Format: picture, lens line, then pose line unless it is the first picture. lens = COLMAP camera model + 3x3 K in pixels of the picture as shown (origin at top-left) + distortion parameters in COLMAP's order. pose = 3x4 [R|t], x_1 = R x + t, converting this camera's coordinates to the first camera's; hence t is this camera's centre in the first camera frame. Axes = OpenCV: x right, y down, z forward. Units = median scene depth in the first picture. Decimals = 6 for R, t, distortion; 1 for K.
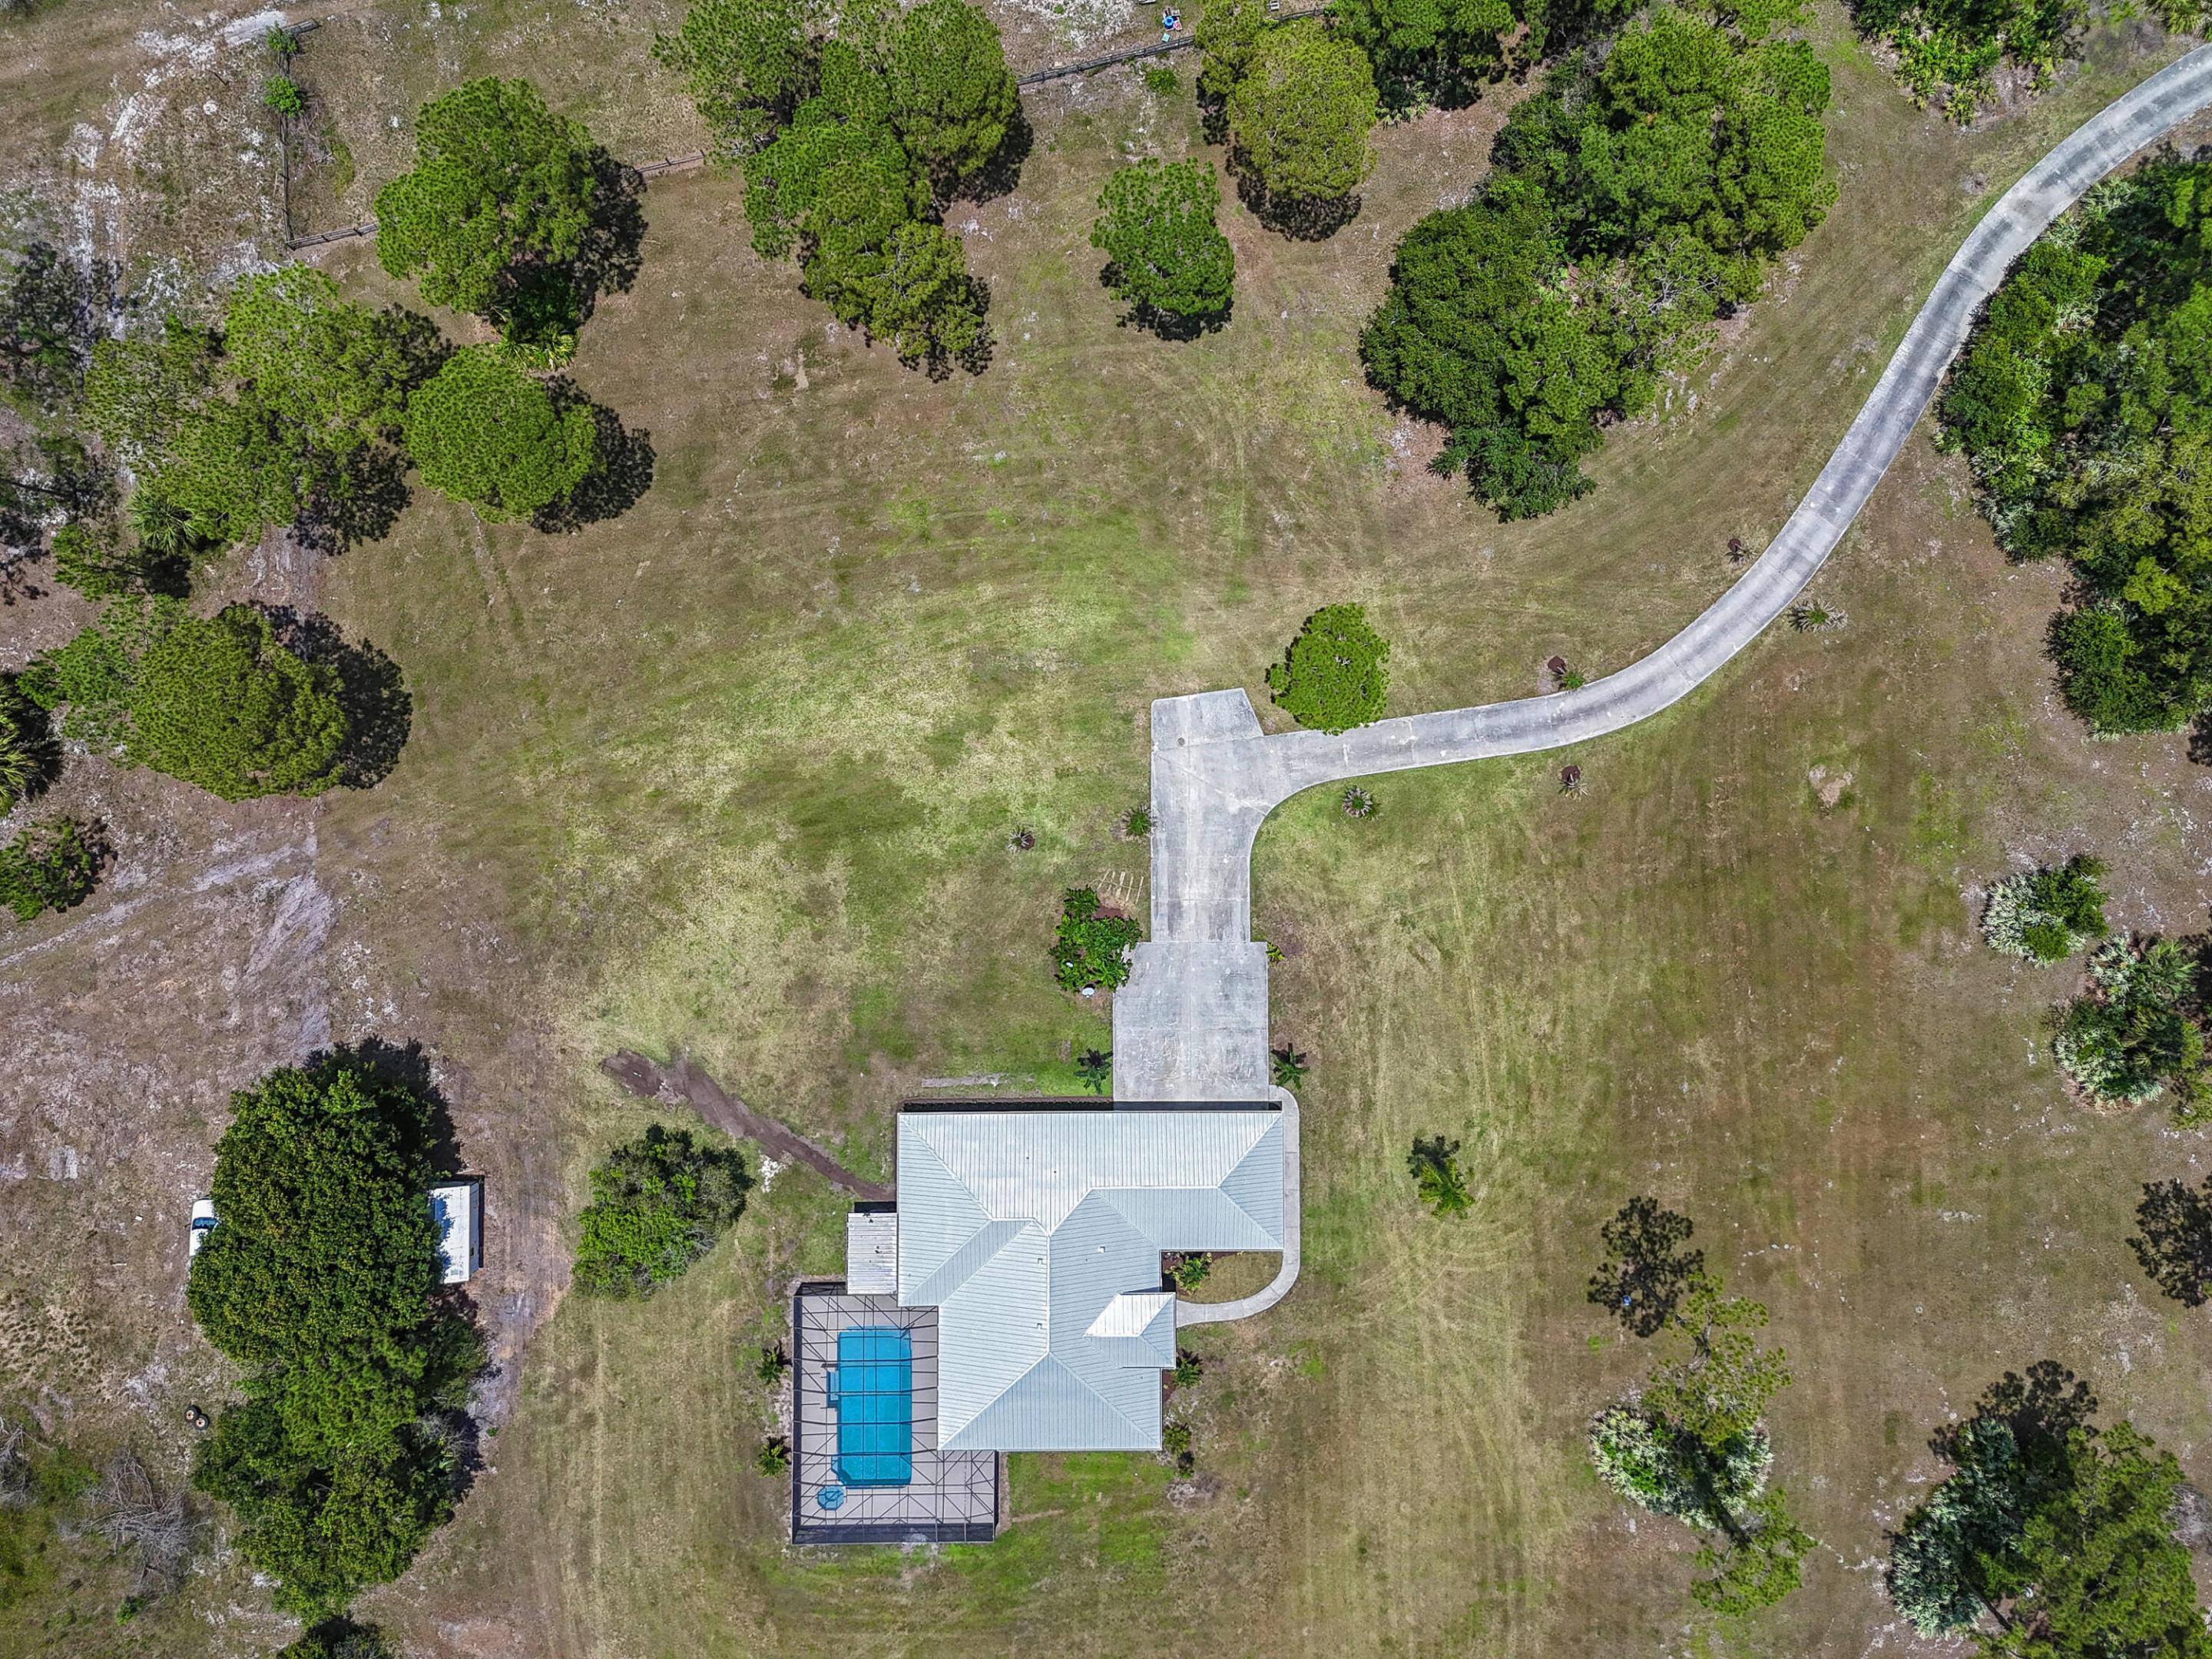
lens RADIAL K [[1723.3, 0, 1106.0], [0, 1723.3, 829.5], [0, 0, 1]] dist [0.128715, -0.220389]
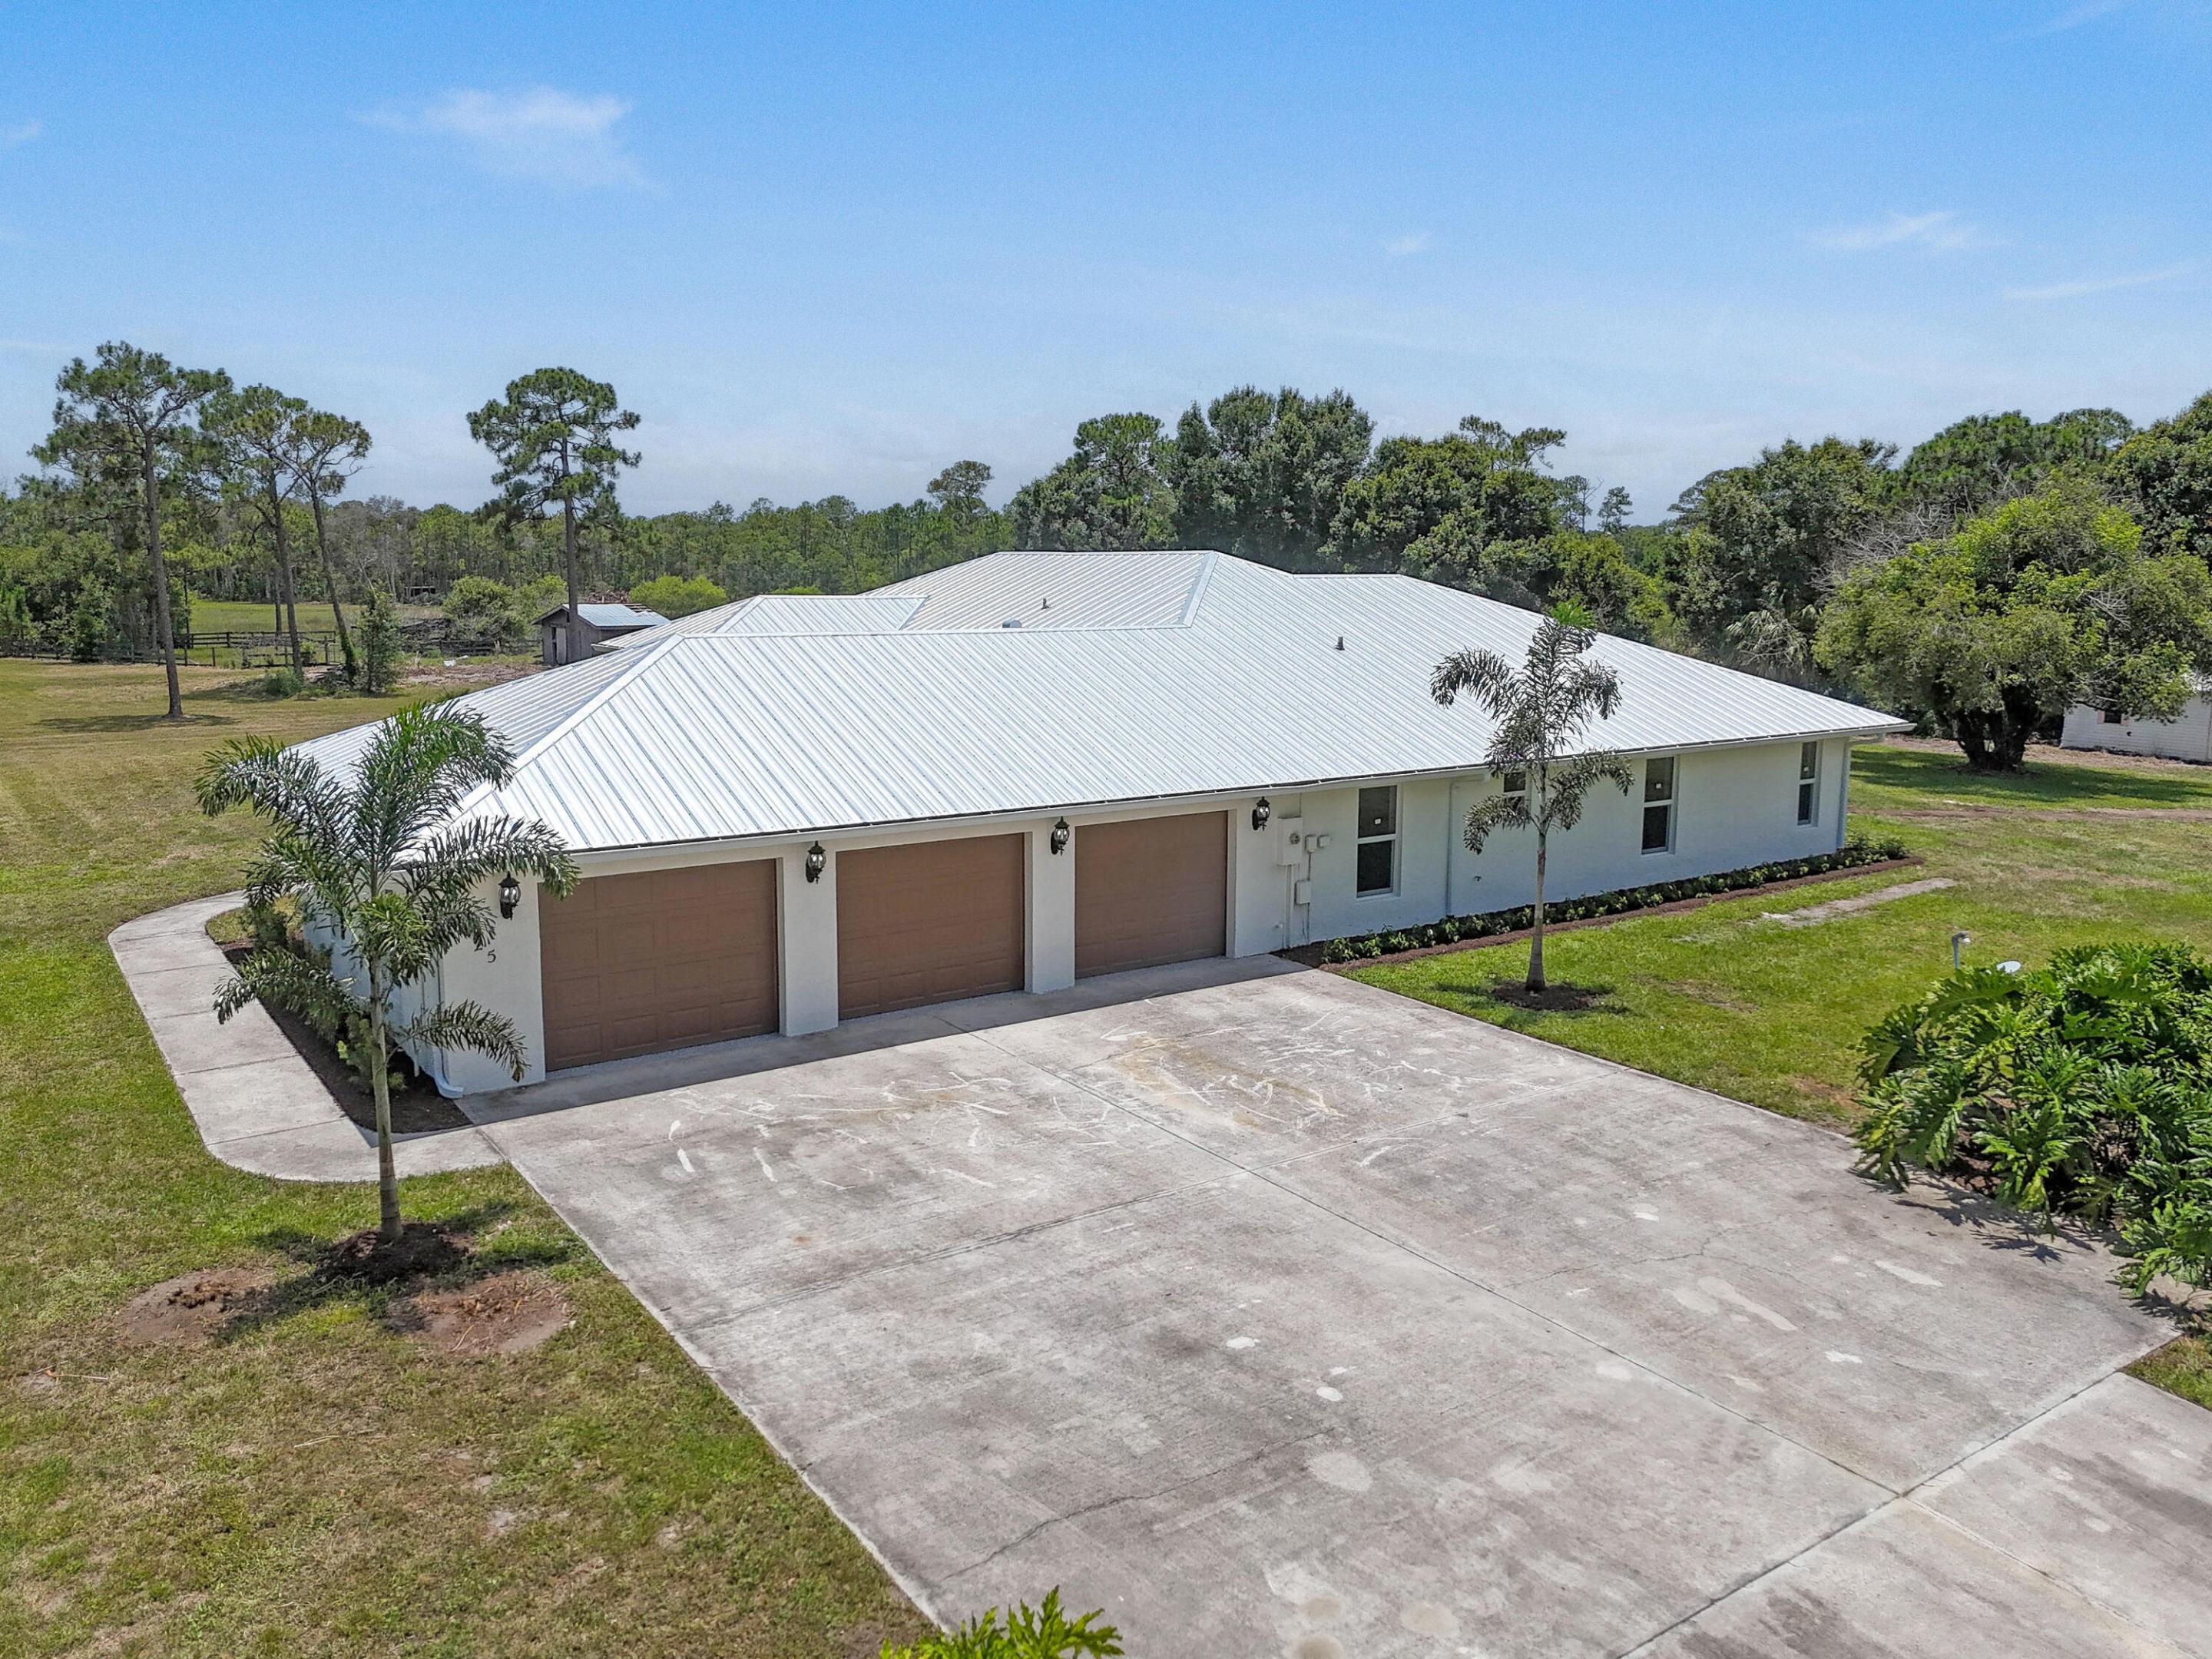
lens RADIAL K [[1629.0, 0, 1111.4], [0, 1629.0, 826.7], [0, 0, 1]] dist [0.093868, -0.093235]
pose [[-0.815633, 0.061875, -0.575252, 0.126980], [-0.577827, -0.137473, 0.804498, 0.025892], [-0.029303, 0.988571, 0.147880, 0.956674]]
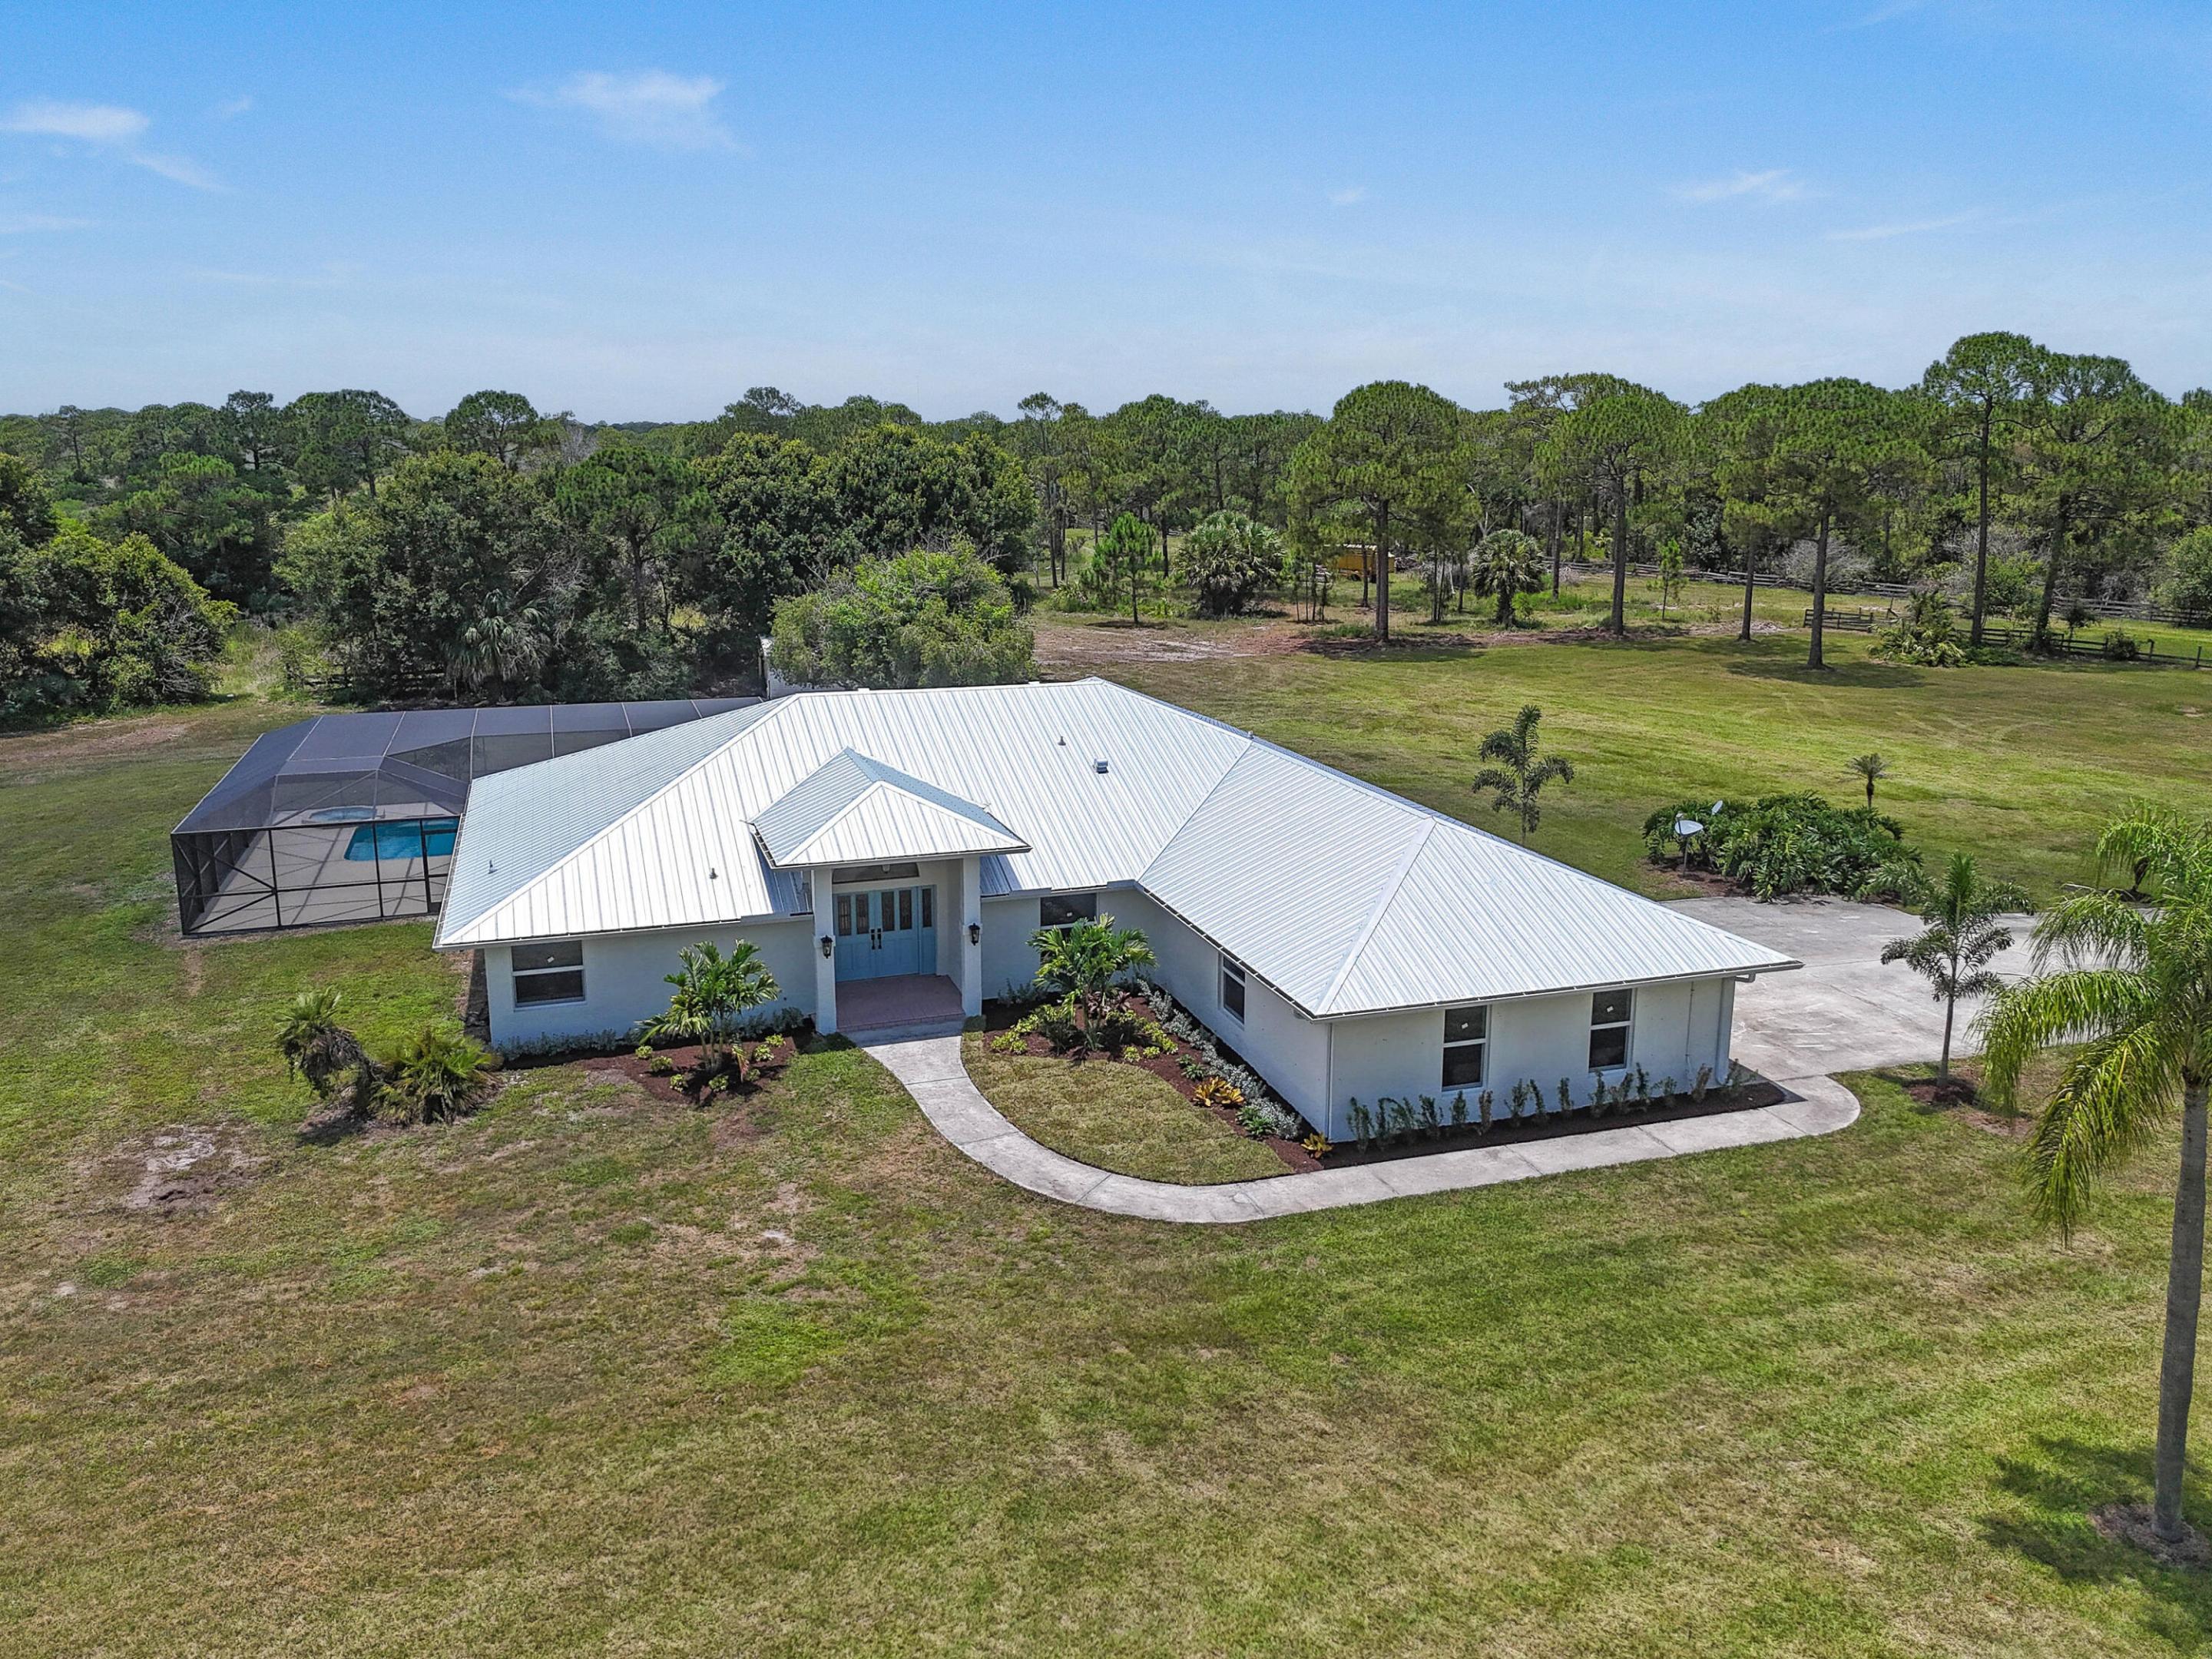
lens RADIAL K [[1632.2, 0, 1110.8], [0, 1632.2, 832.1], [0, 0, 1]] dist [0.062870, -0.049699]
pose [[0.320777, 0.196318, -0.926586, 0.285587], [-0.947155, 0.066708, -0.313764, 0.327882], [0.000213, 0.978269, 0.207342, 0.912640]]
